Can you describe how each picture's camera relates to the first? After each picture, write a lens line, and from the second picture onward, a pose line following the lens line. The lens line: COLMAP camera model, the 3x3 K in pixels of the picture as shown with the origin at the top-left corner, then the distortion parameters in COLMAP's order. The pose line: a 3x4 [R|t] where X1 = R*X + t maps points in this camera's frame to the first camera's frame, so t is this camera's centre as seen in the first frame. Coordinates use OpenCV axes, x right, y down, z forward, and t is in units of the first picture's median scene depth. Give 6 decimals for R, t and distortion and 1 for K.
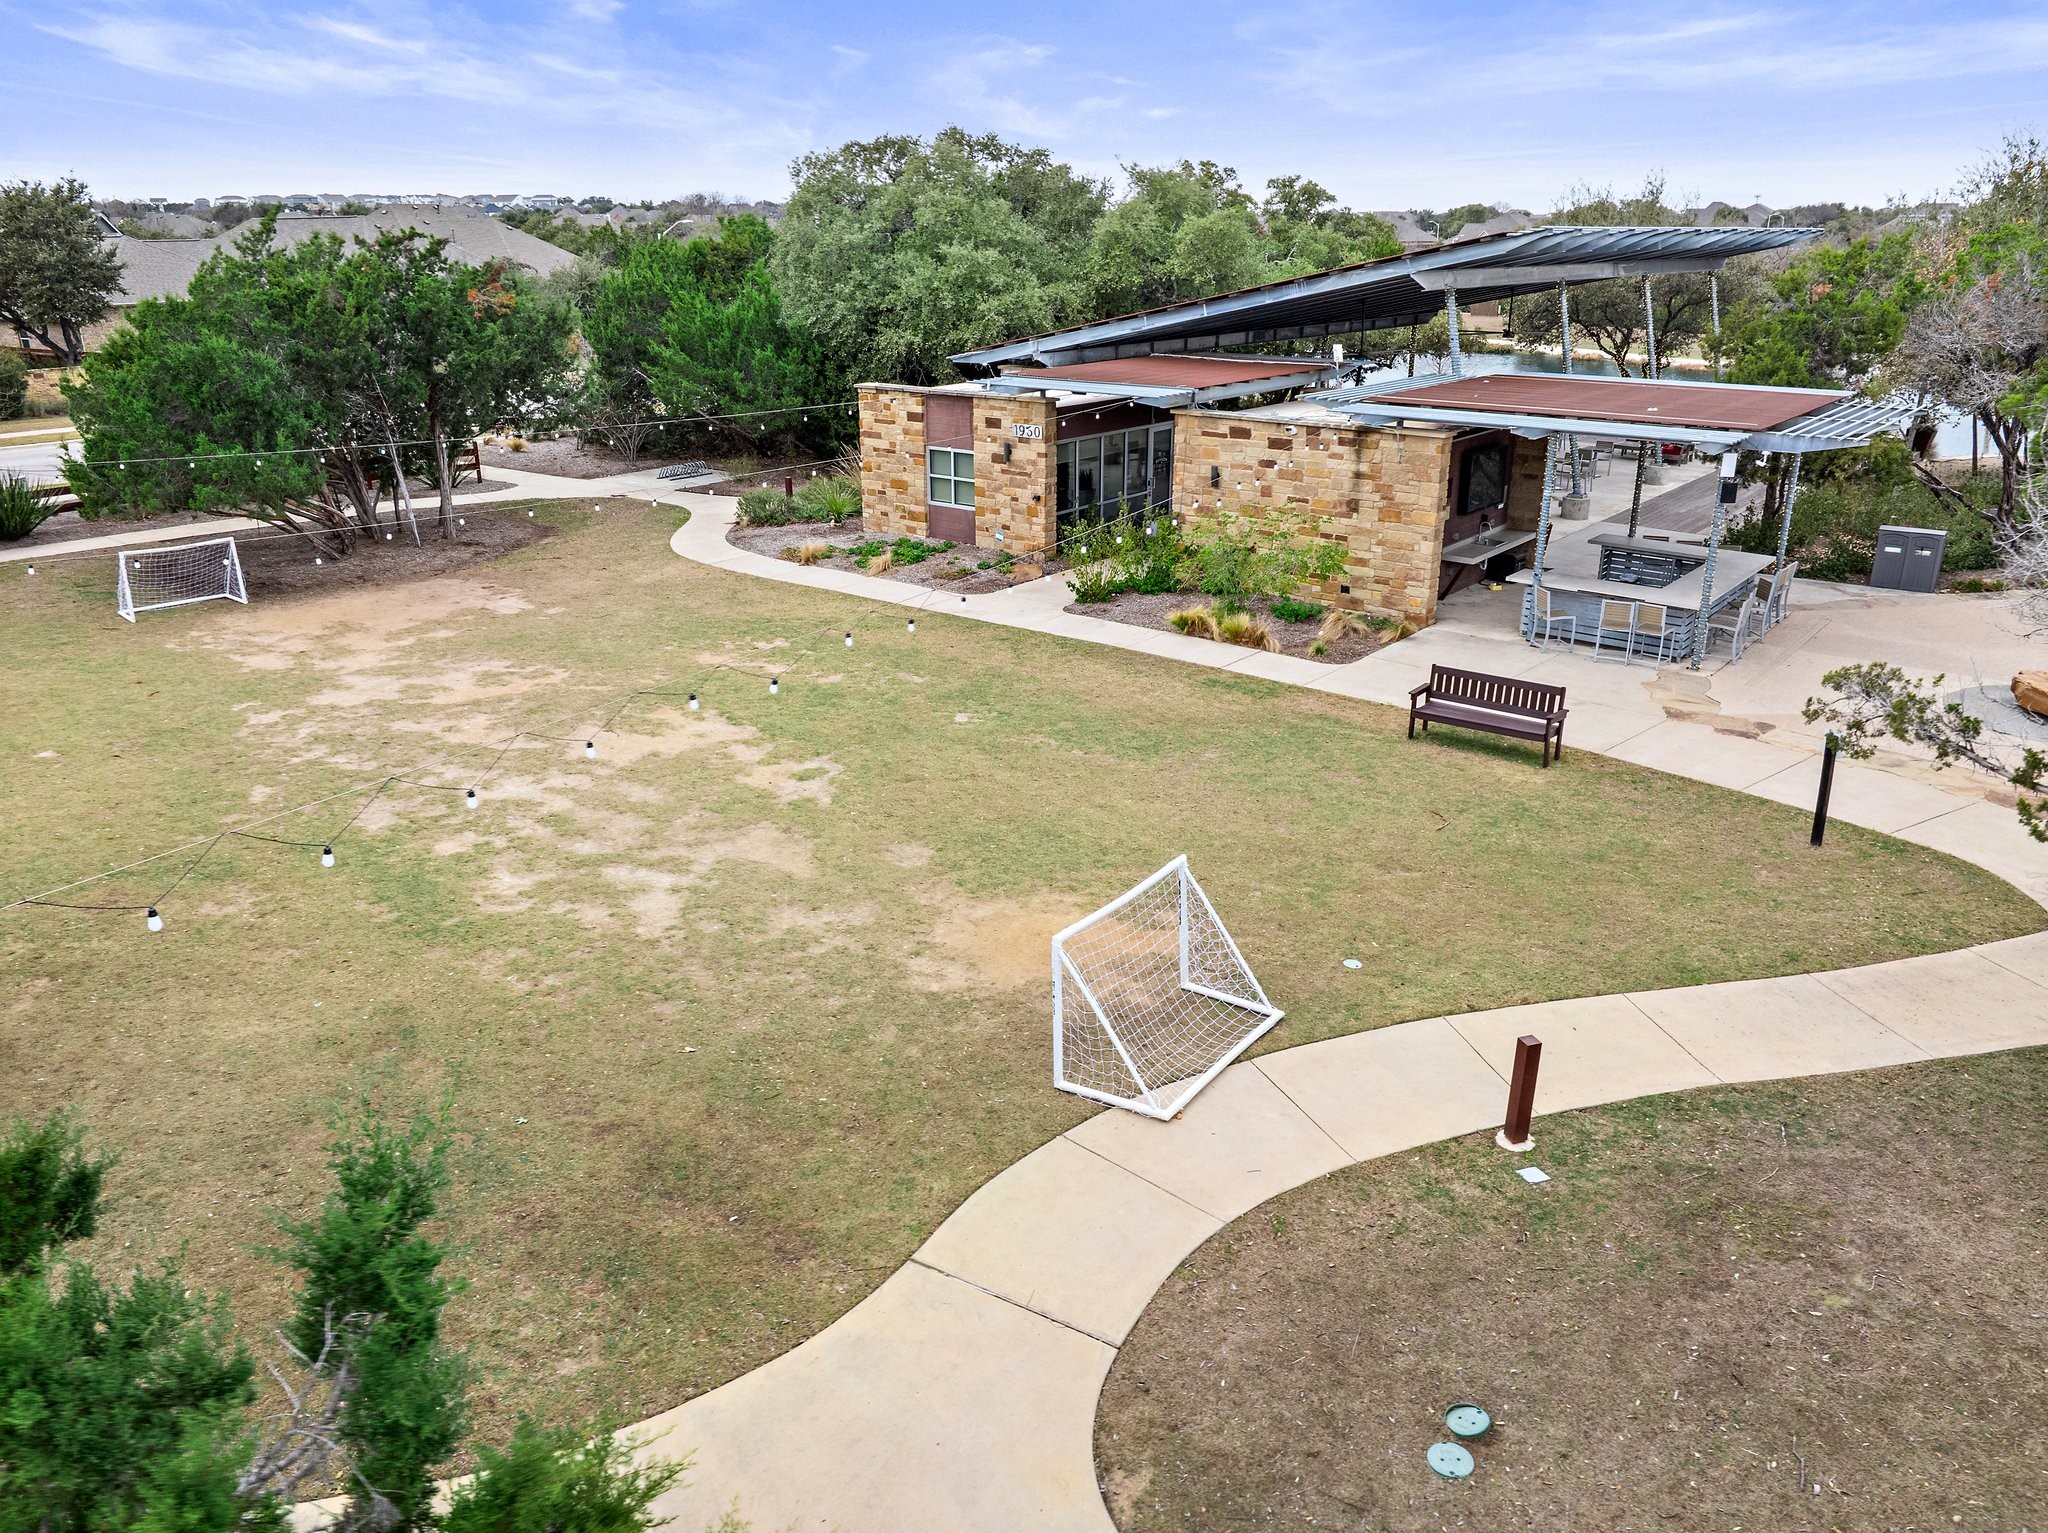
lens RADIAL K [[1429.7, 0, 1024.0], [0, 1429.7, 766.5], [0, 0, 1]] dist [-0.045401, 0.001958]
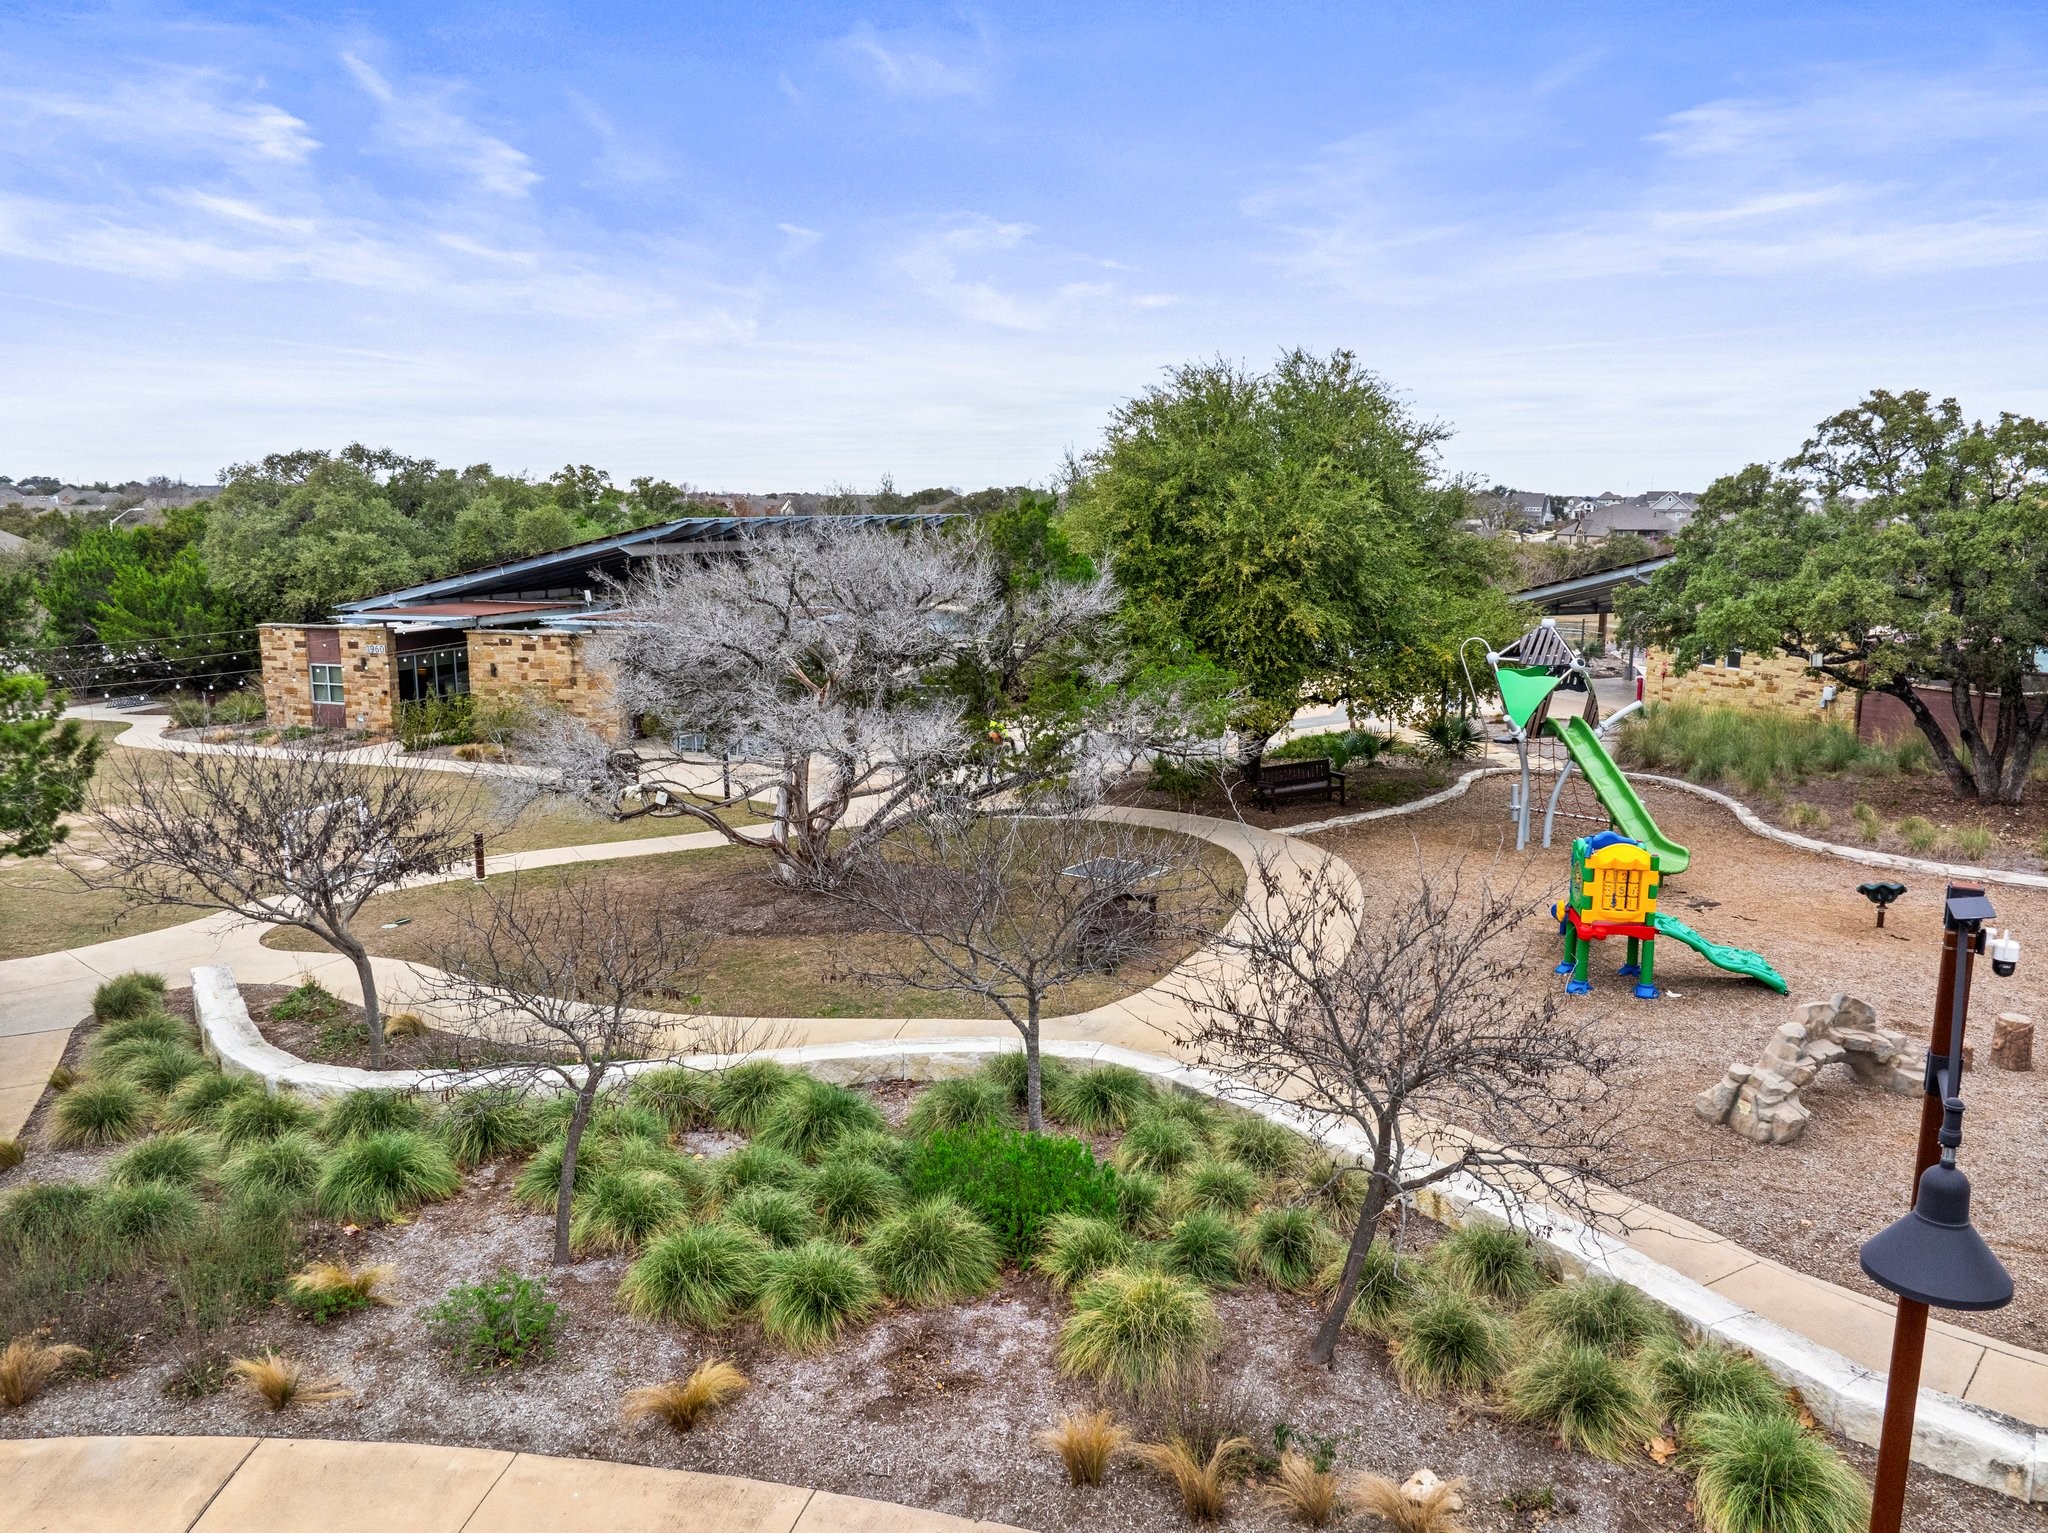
lens RADIAL K [[1429.7, 0, 1024.0], [0, 1429.7, 766.5], [0, 0, 1]] dist [-0.045401, 0.001958]
pose [[0.945700, -0.052897, 0.320707, 0.129213], [0.110572, 0.980179, -0.164388, 0.165593], [-0.305655, 0.190923, 0.932804, -0.464931]]
